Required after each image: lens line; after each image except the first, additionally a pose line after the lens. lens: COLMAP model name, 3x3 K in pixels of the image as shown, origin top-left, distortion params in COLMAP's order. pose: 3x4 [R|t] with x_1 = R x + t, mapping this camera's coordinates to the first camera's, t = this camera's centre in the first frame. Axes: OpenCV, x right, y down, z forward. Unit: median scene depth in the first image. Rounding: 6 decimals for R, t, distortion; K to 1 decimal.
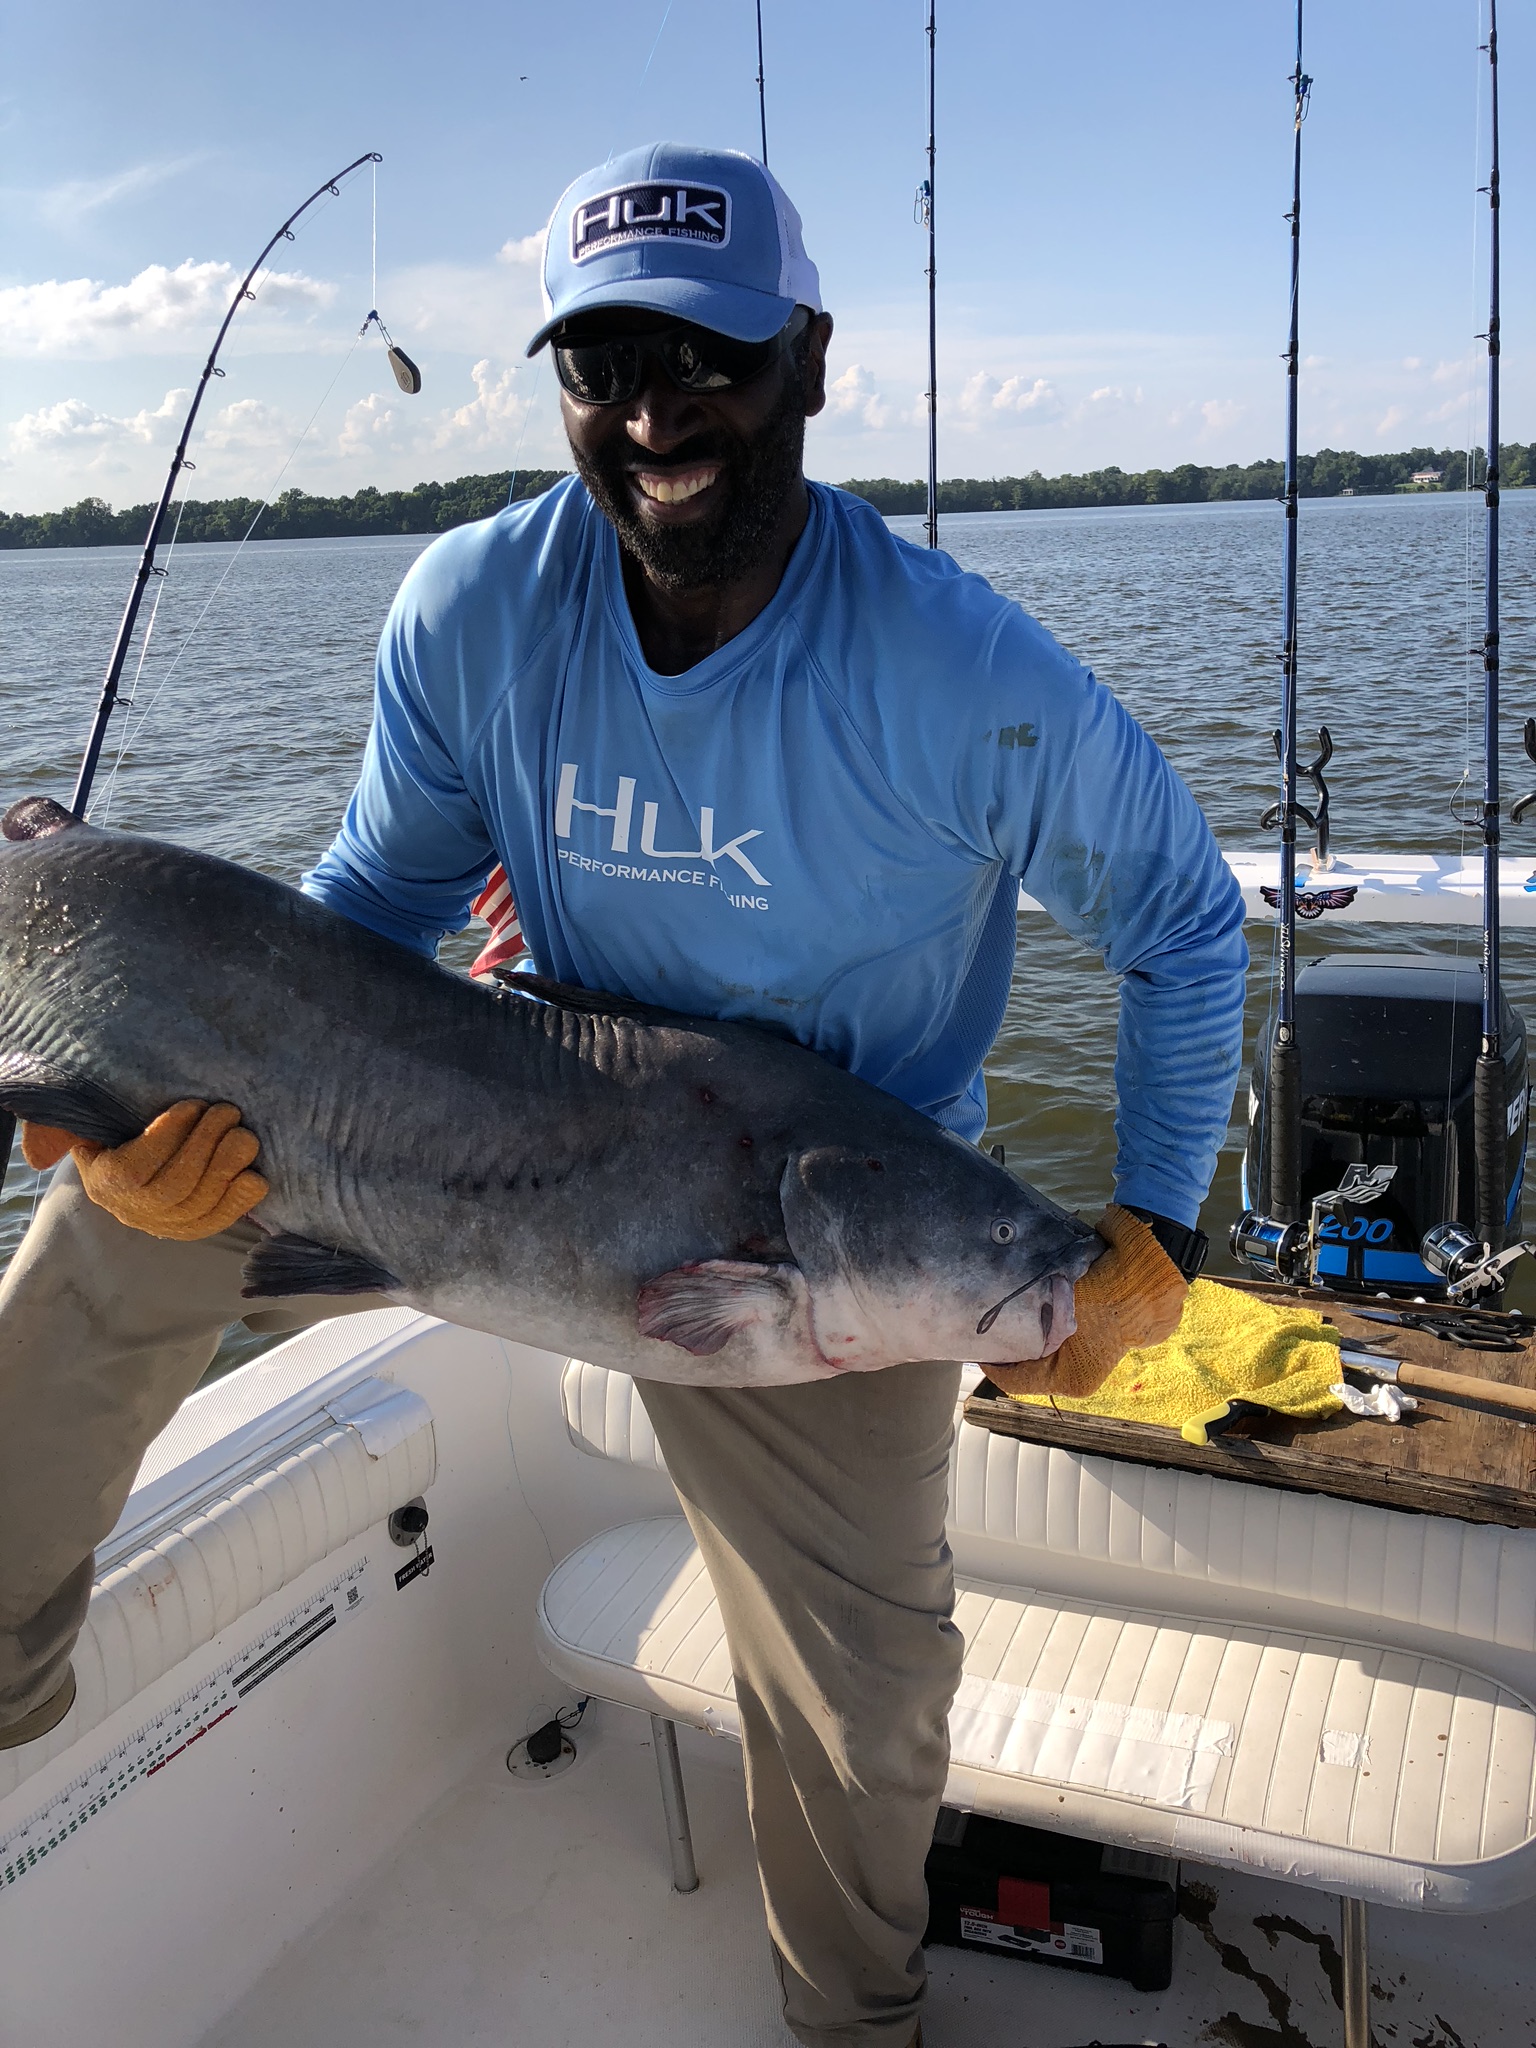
lens RADIAL K [[1743.4, 0, 805.5], [0, 1743.4, 1024.3], [0, 0, 1]] dist [0.044084, 0.022914]
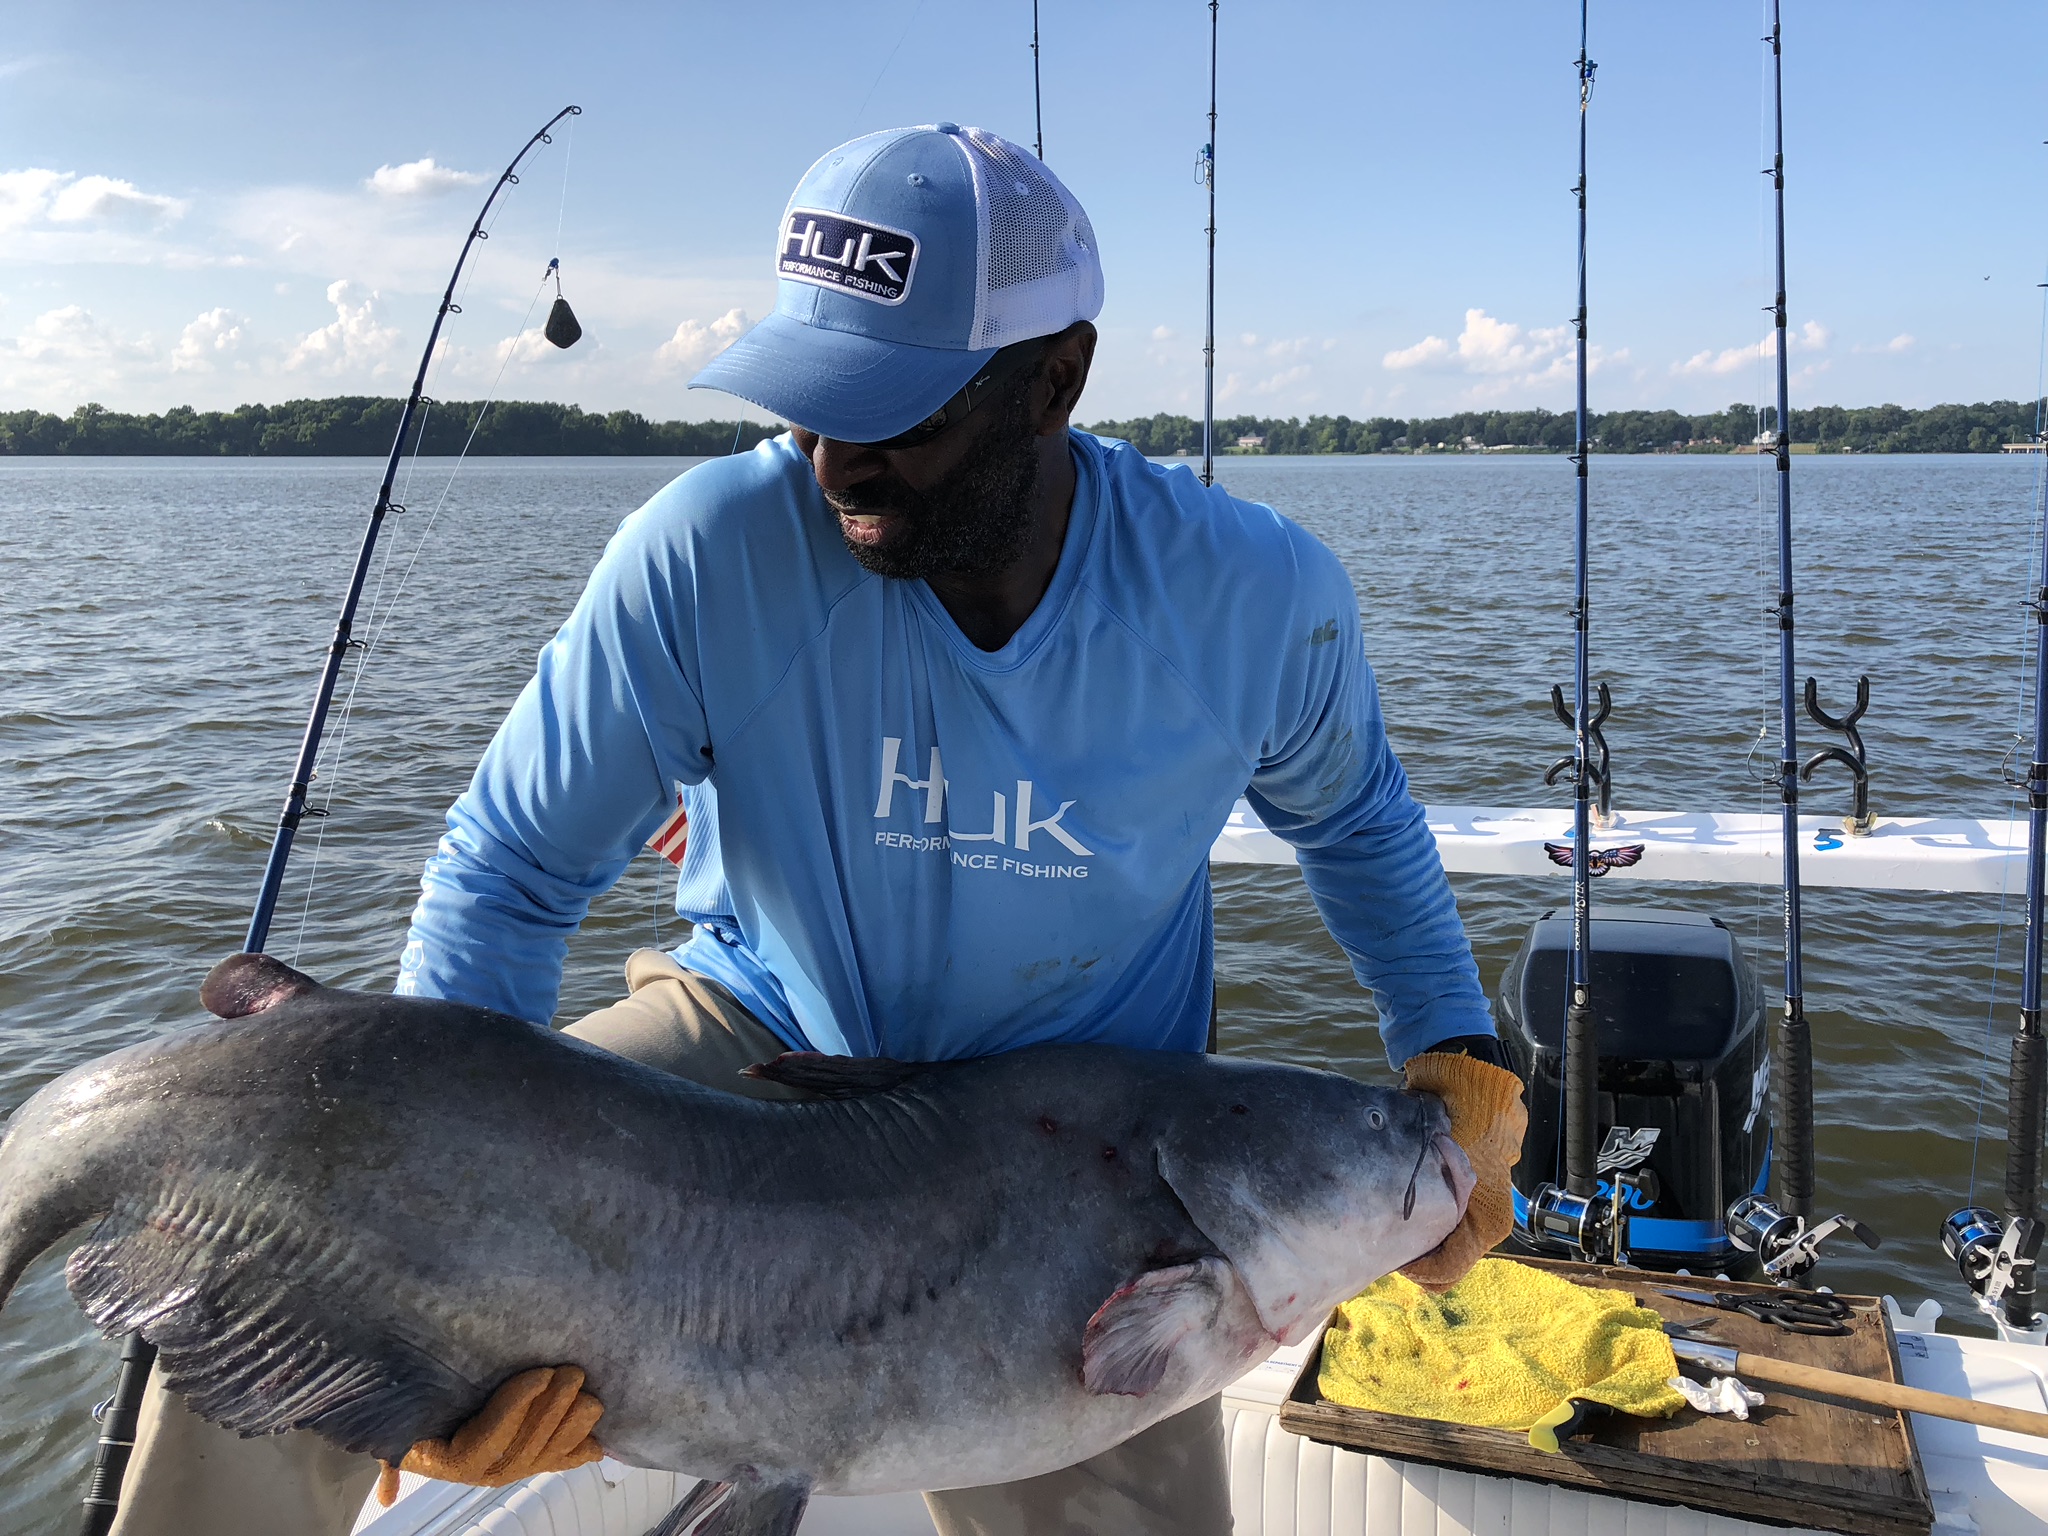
lens RADIAL K [[1743.4, 0, 1070.6], [0, 1743.4, 769.1], [0, 0, 1]] dist [0.044084, 0.022914]
pose [[0.995965, 0.003766, 0.089668, -0.099455], [0.006196, 0.993851, -0.110556, -0.015010], [-0.089533, 0.110665, 0.989817, 0.057671]]
